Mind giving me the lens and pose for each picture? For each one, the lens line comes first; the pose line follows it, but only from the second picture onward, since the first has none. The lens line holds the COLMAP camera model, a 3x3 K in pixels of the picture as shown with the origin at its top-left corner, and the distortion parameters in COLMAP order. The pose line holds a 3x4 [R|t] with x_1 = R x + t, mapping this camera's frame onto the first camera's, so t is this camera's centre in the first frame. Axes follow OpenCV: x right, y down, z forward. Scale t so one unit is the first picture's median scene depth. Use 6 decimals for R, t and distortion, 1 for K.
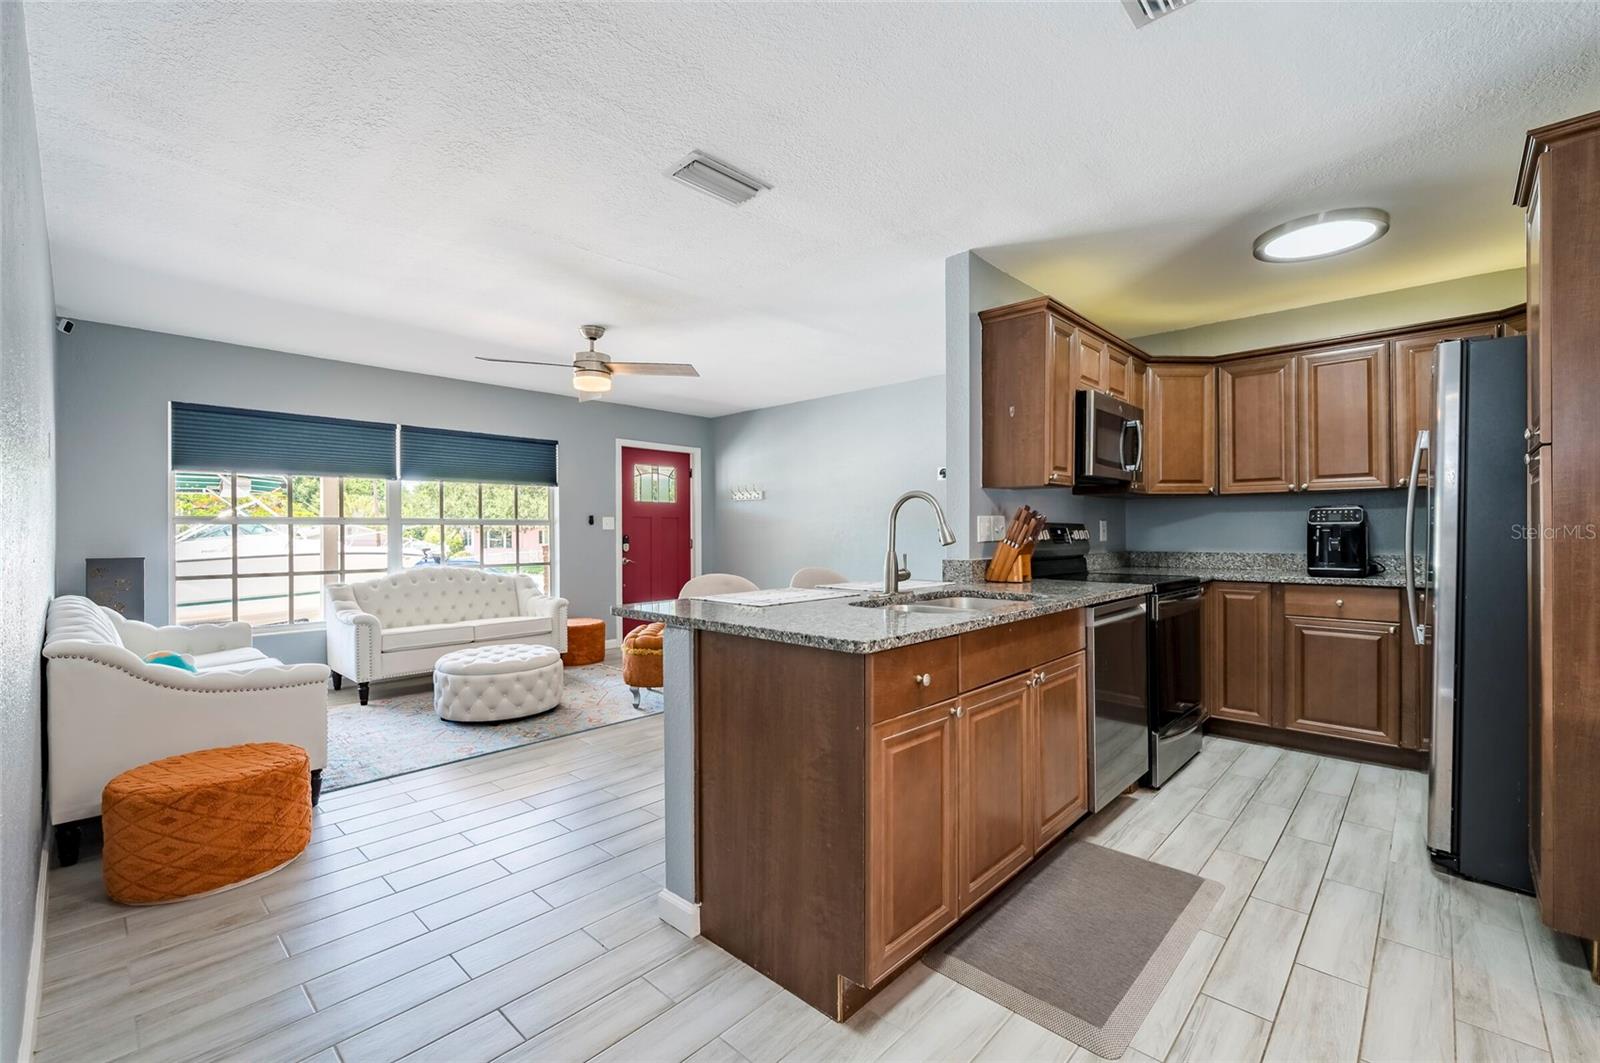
lens RADIAL K [[678.6, 0, 804.2], [0, 678.6, 531.2], [0, 0, 1]] dist [0.002382, -0.000695]
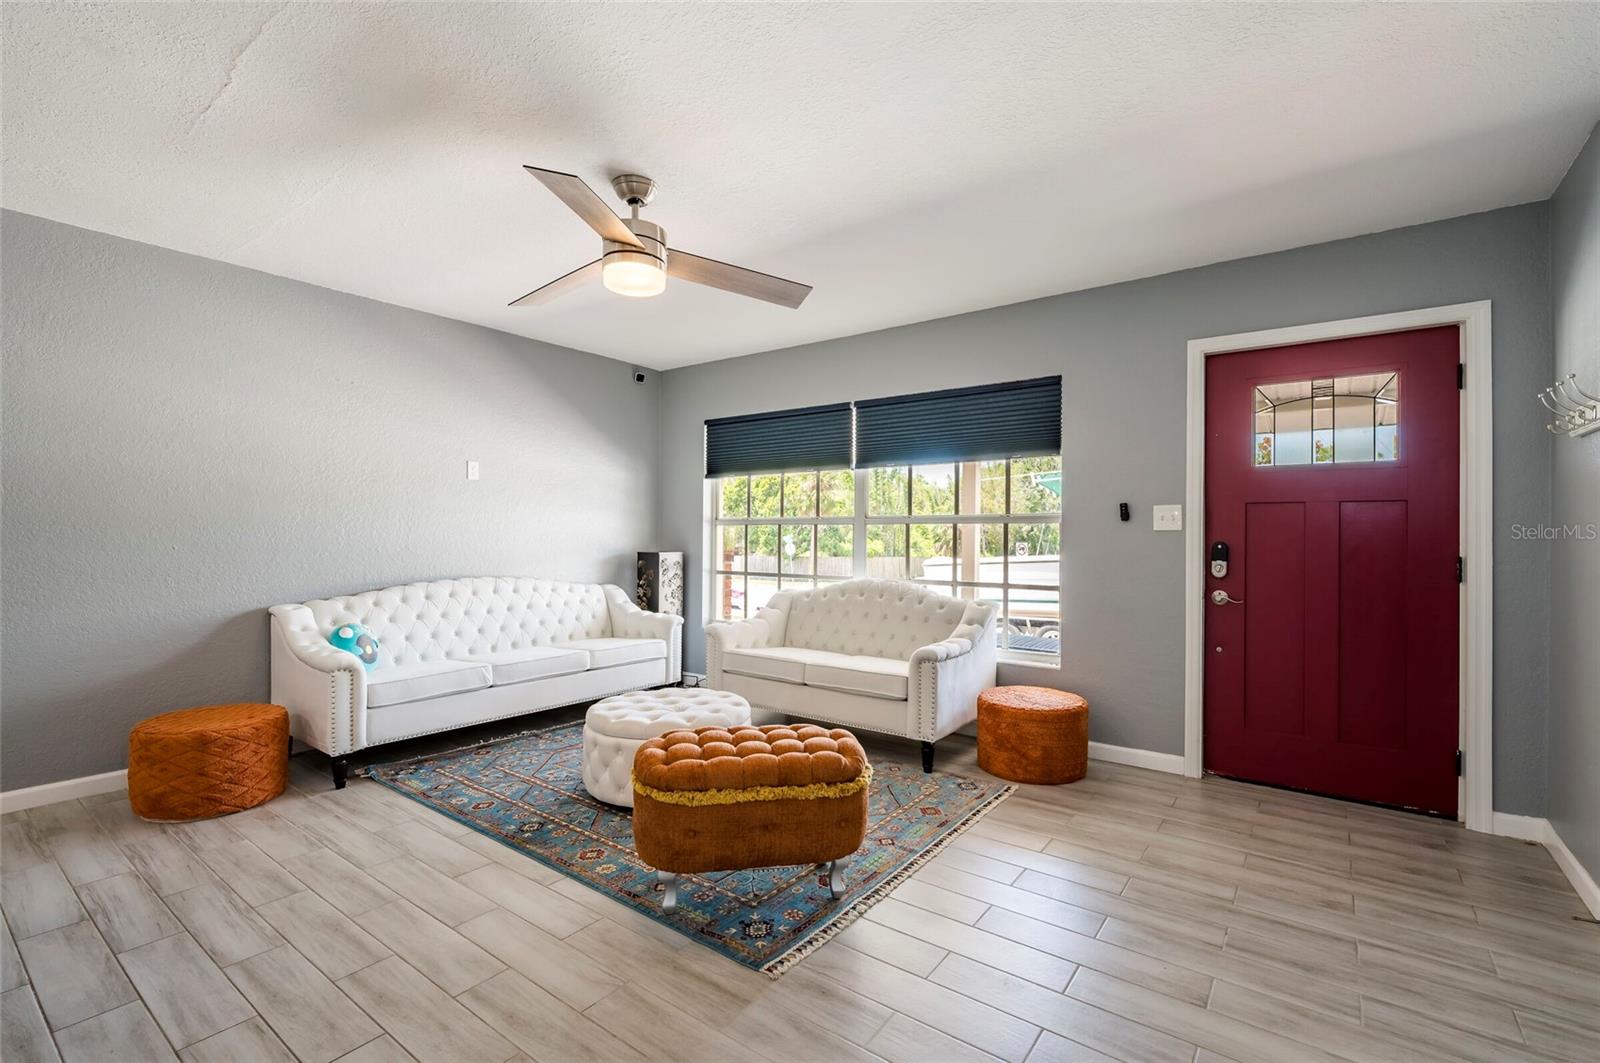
lens RADIAL K [[705.9, 0, 806.9], [0, 705.9, 533.1], [0, 0, 1]] dist [0.000001, -0.000434]
pose [[0.109534, 0.002863, -0.993979, 0.324529], [-0.004298, 0.999988, 0.002407, -0.001044], [0.993974, 0.004009, 0.109545, 1.146762]]
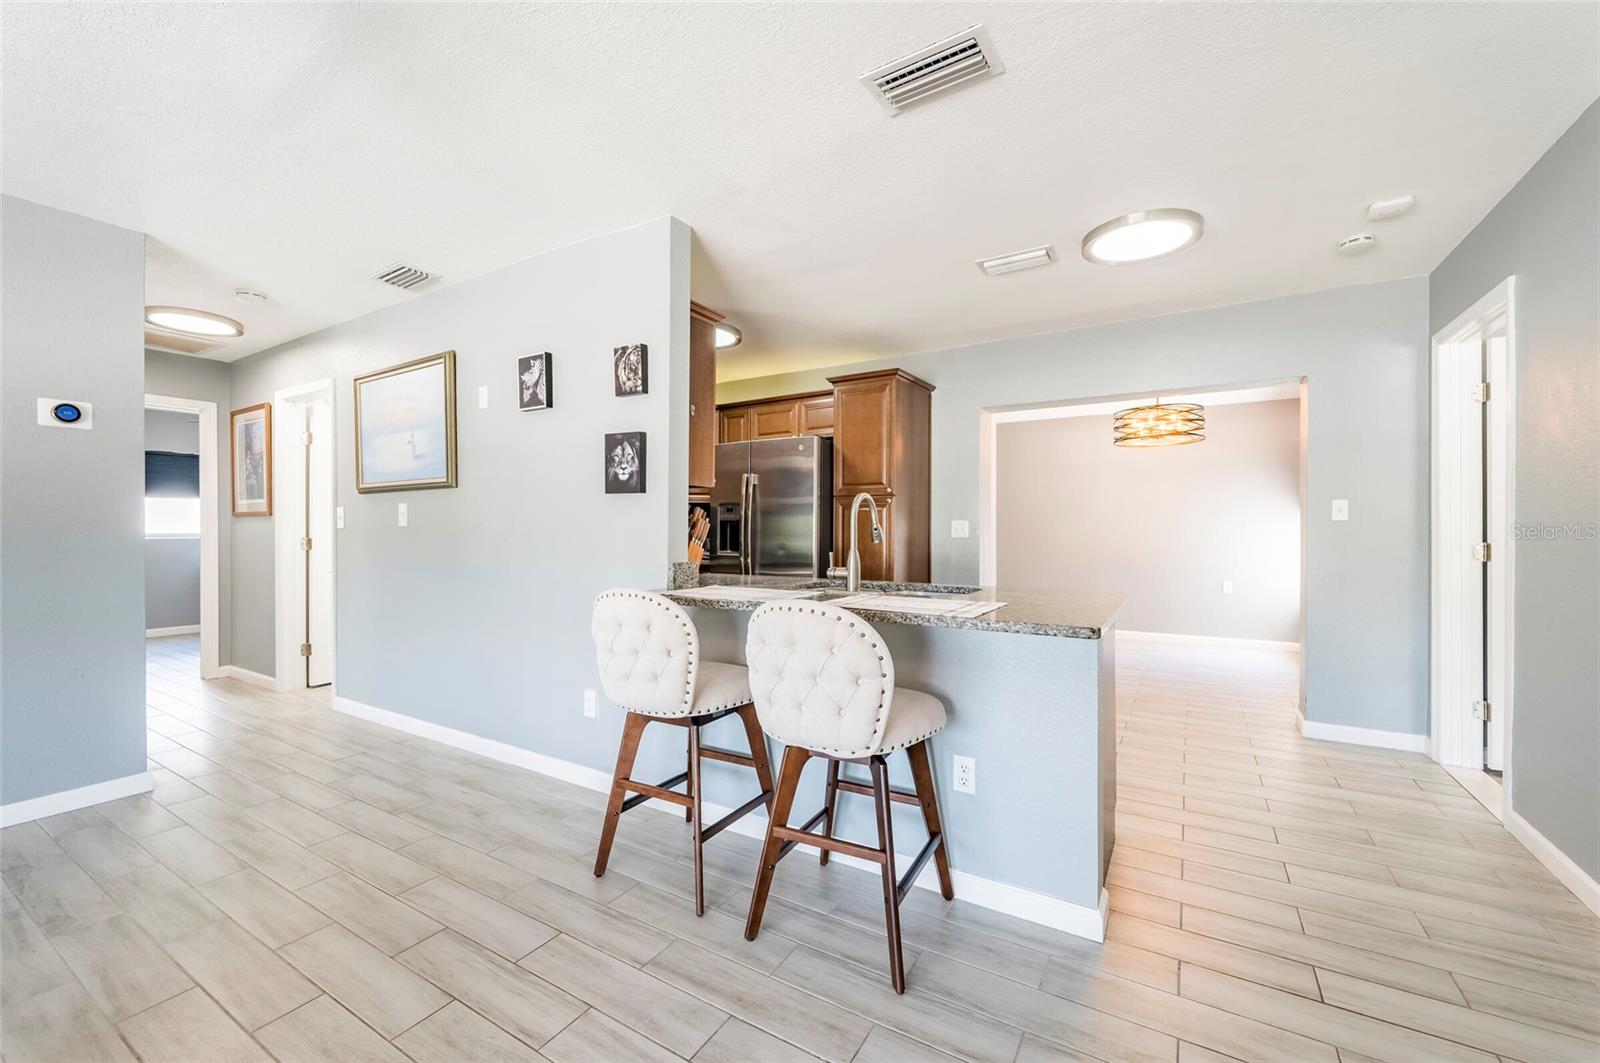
lens RADIAL K [[641.2, 0, 805.1], [0, 641.2, 534.7], [0, 0, 1]] dist [0.000235, -0.000050]
pose [[-0.207598, -0.004970, 0.978202, -0.501700], [0.000993, 0.999986, 0.005291, 0.001312], [-0.978214, 0.002070, -0.207590, 0.797907]]
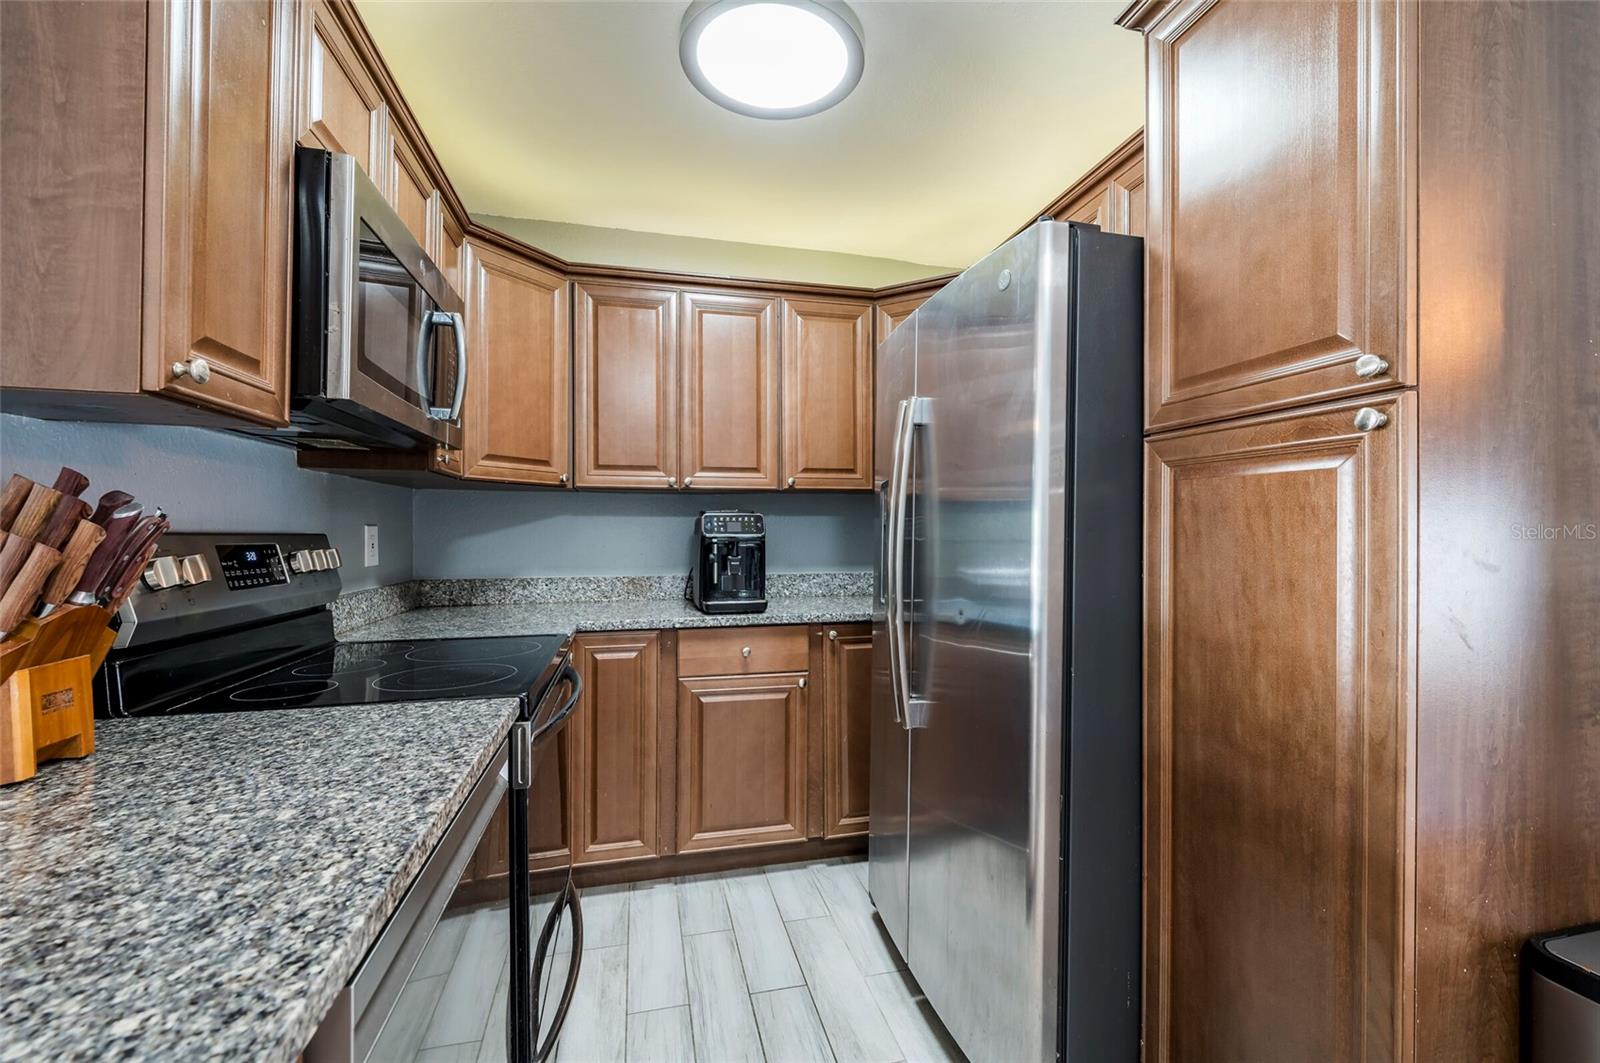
lens RADIAL K [[678.6, 0, 804.2], [0, 678.6, 531.2], [0, 0, 1]] dist [0.002382, -0.000695]
pose [[0.544795, 0.006103, 0.838547, 0.204455], [-0.003043, 0.999981, -0.005300, -0.010684], [-0.838563, 0.000336, 0.544804, 0.483626]]
